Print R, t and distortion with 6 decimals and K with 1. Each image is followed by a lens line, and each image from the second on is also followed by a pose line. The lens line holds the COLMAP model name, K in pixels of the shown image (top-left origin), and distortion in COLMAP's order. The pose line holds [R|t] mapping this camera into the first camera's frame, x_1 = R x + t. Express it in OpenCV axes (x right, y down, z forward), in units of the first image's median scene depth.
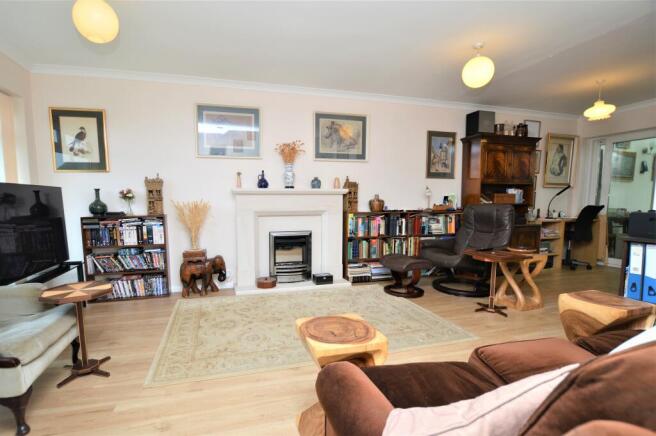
lens RADIAL K [[309.9, 0, 328.0], [0, 309.9, 218.0], [0, 0, 1]] dist [-0.014745, 0.000122]
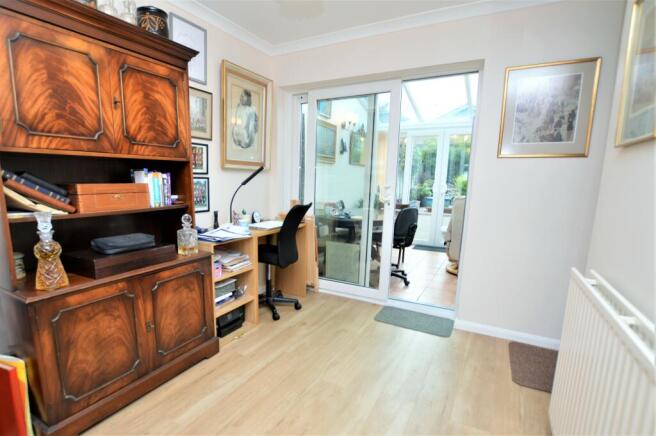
lens RADIAL K [[309.9, 0, 328.0], [0, 309.9, 218.0], [0, 0, 1]] dist [-0.014745, 0.000122]
pose [[0.677340, -0.088407, 0.730338, 0.448134], [0.032490, 0.995379, 0.090357, -0.060563], [-0.734952, -0.037474, 0.677083, 0.529750]]
